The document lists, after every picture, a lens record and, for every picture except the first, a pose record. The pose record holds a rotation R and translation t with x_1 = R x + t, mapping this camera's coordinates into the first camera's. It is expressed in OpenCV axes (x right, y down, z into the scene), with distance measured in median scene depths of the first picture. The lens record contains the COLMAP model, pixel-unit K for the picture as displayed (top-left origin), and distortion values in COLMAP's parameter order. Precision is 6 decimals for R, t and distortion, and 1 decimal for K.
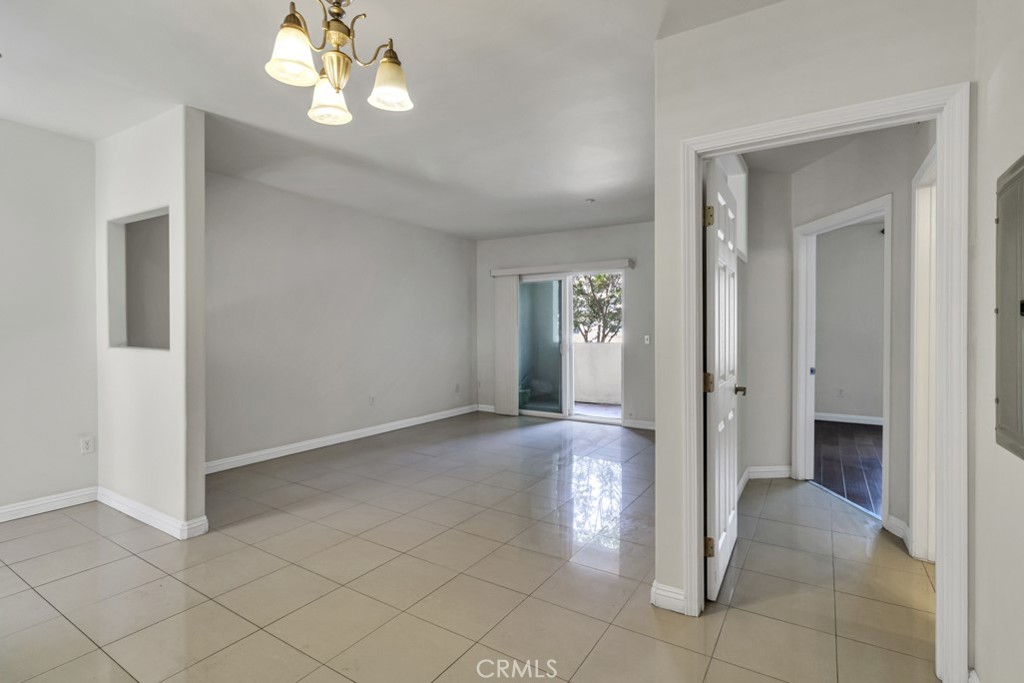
lens RADIAL K [[484.6, 0, 513.4], [0, 484.6, 334.4], [0, 0, 1]] dist [0.000030, 0.000521]
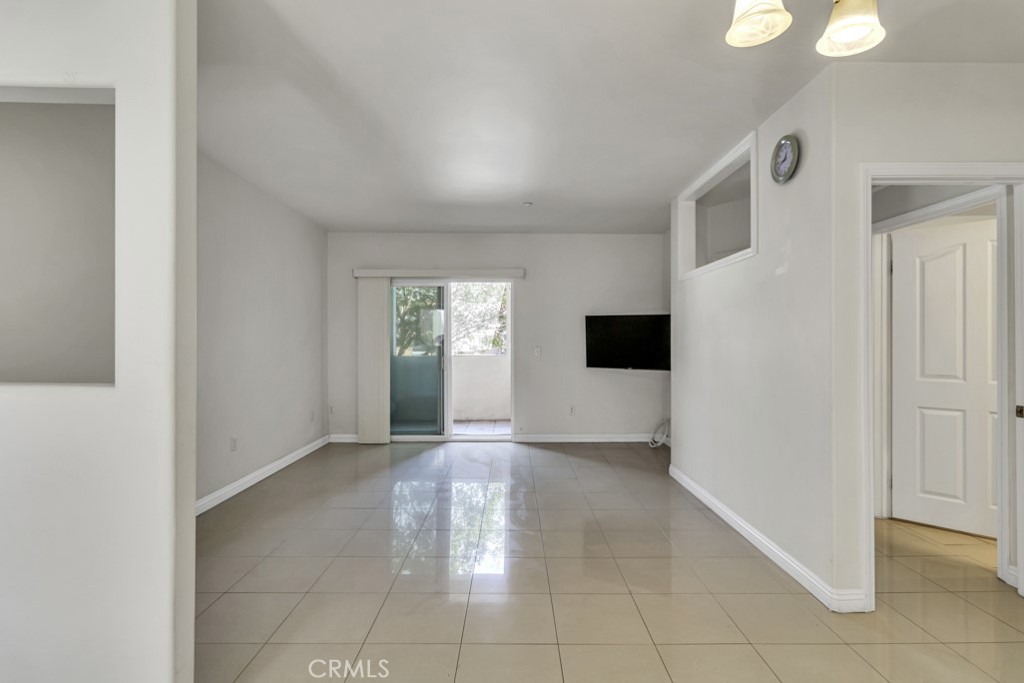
lens RADIAL K [[490.3, 0, 512.0], [0, 490.3, 341.5], [0, 0, 1]] dist [0.000264, 0.000307]
pose [[0.842972, -0.000280, 0.537957, -0.277896], [0.005796, 0.999947, -0.008563, -0.001888], [-0.537926, 0.010337, 0.842929, 0.162605]]
